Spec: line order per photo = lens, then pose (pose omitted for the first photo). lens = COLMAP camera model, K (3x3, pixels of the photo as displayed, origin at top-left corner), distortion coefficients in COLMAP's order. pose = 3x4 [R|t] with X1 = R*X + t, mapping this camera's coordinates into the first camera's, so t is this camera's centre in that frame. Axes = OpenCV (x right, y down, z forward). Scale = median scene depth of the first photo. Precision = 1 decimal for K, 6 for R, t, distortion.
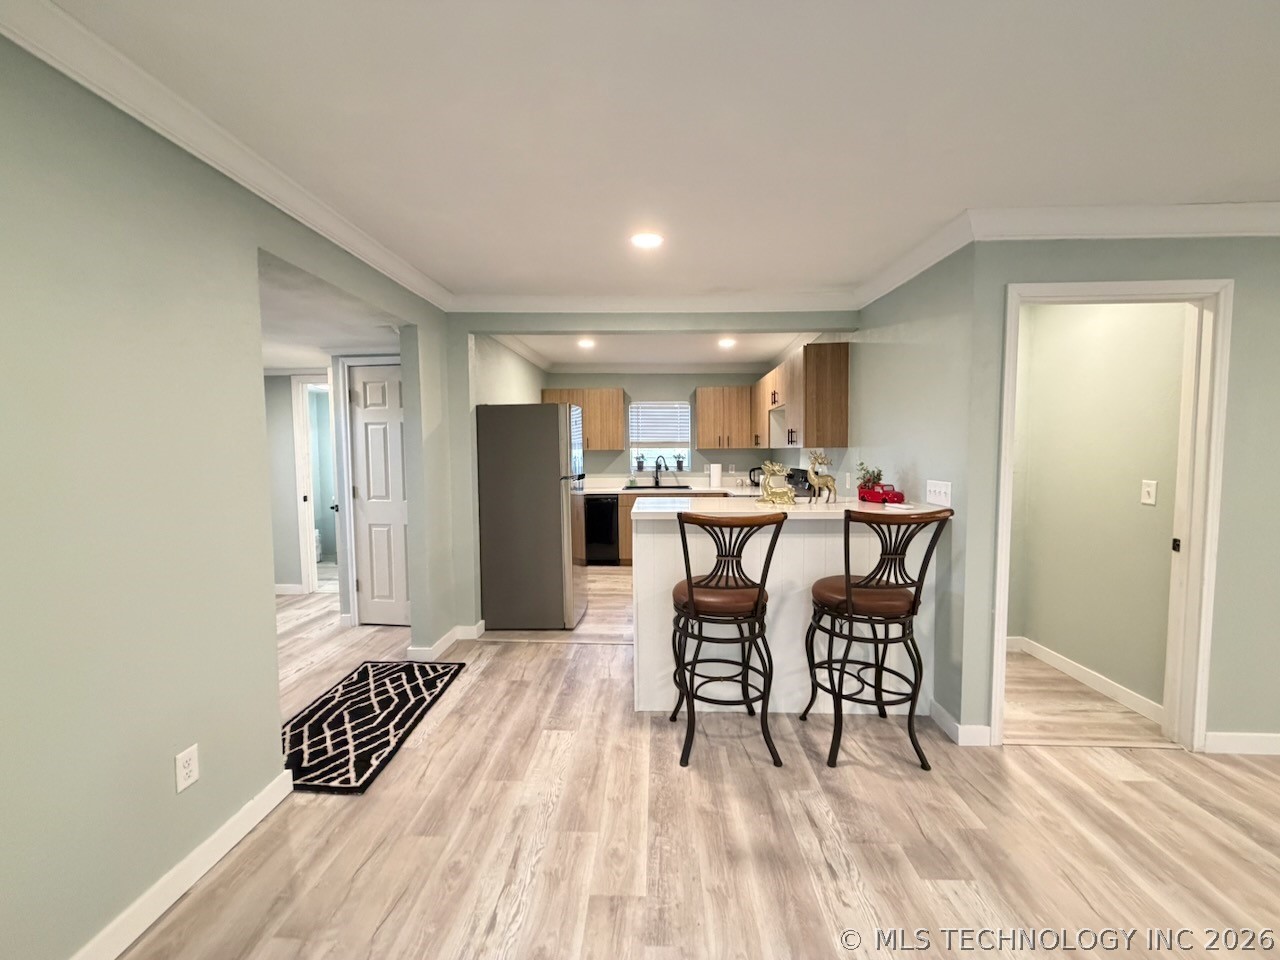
lens RADIAL K [[508.1, 0, 637.9], [0, 508.1, 477.9], [0, 0, 1]] dist [-0.000650, 0.000413]
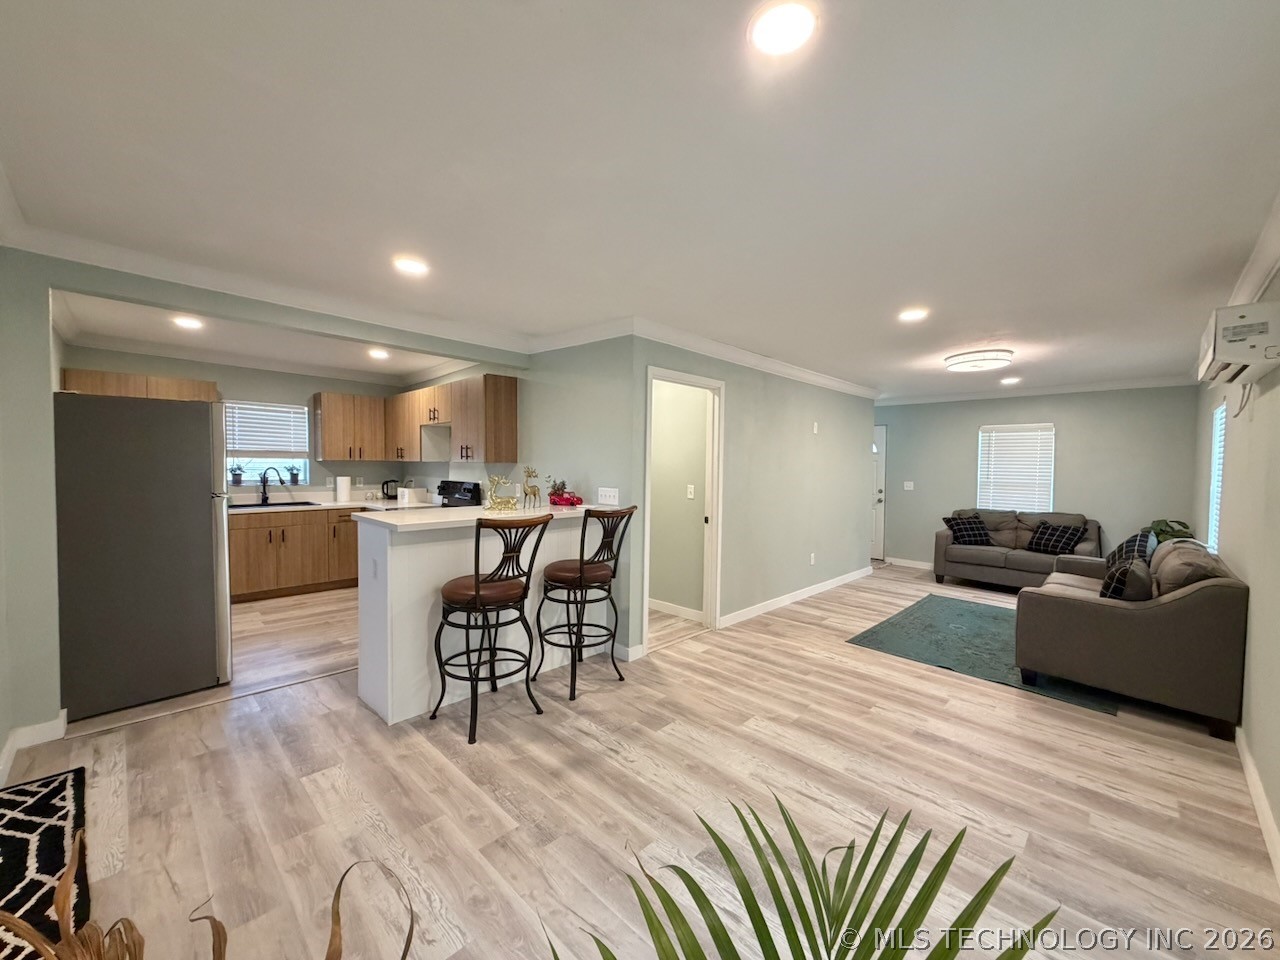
lens RADIAL K [[508.1, 0, 632.5], [0, 508.1, 482.5], [0, 0, 1]] dist [-0.000650, 0.000413]
pose [[0.673399, -0.014017, 0.739146, -0.456796], [0.023734, 0.999715, -0.002665, -0.005253], [-0.738898, 0.019338, 0.673540, -0.039302]]
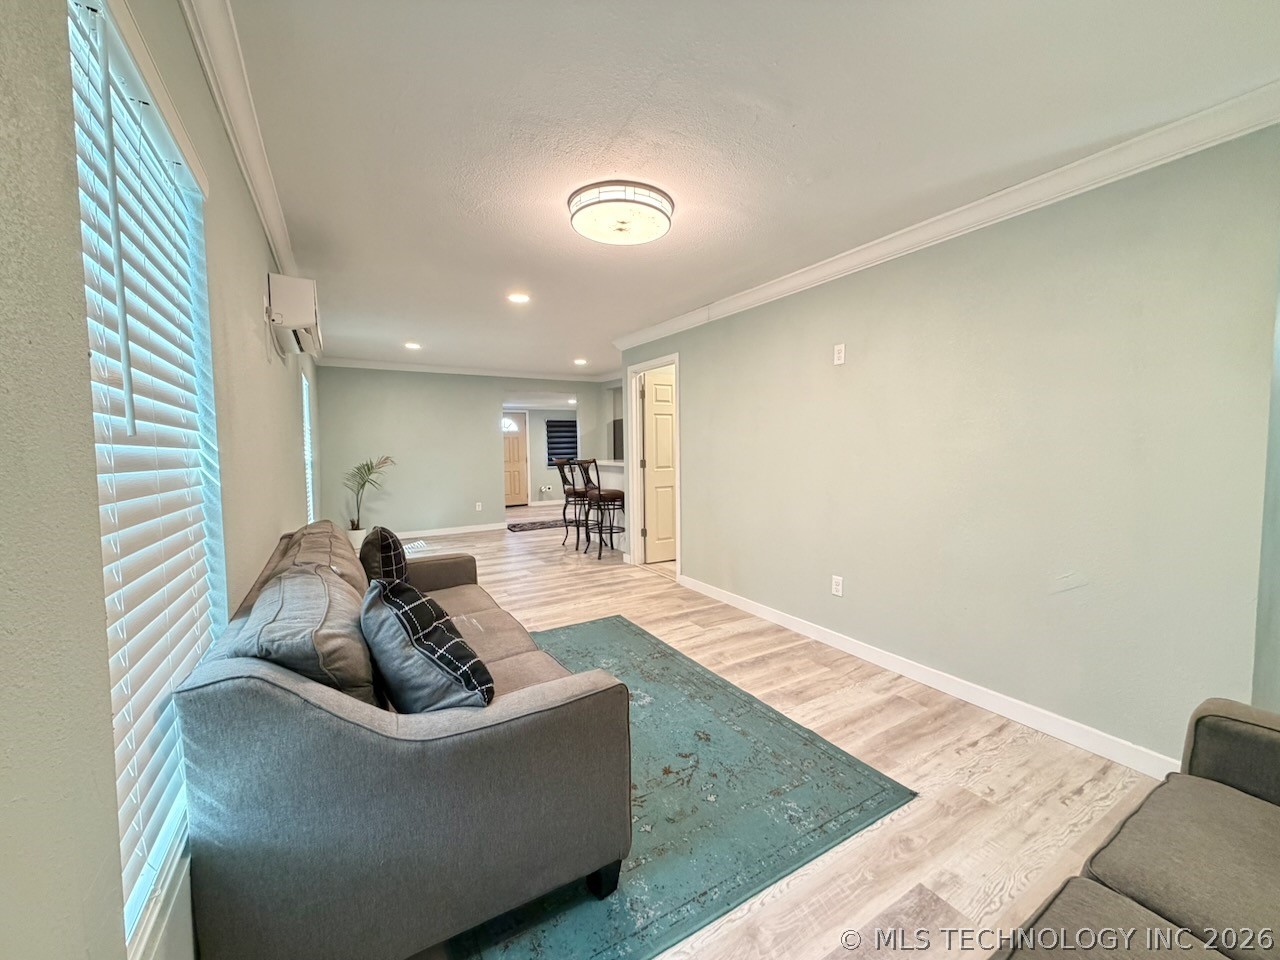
lens RADIAL K [[508.1, 0, 640.8], [0, 508.1, 479.1], [0, 0, 1]] dist [-0.000650, 0.000413]
pose [[0.548153, 0.050691, -0.834840, 2.516356], [-0.041561, 0.998579, 0.033344, 0.057166], [0.835345, 0.016419, 0.549481, -0.231824]]
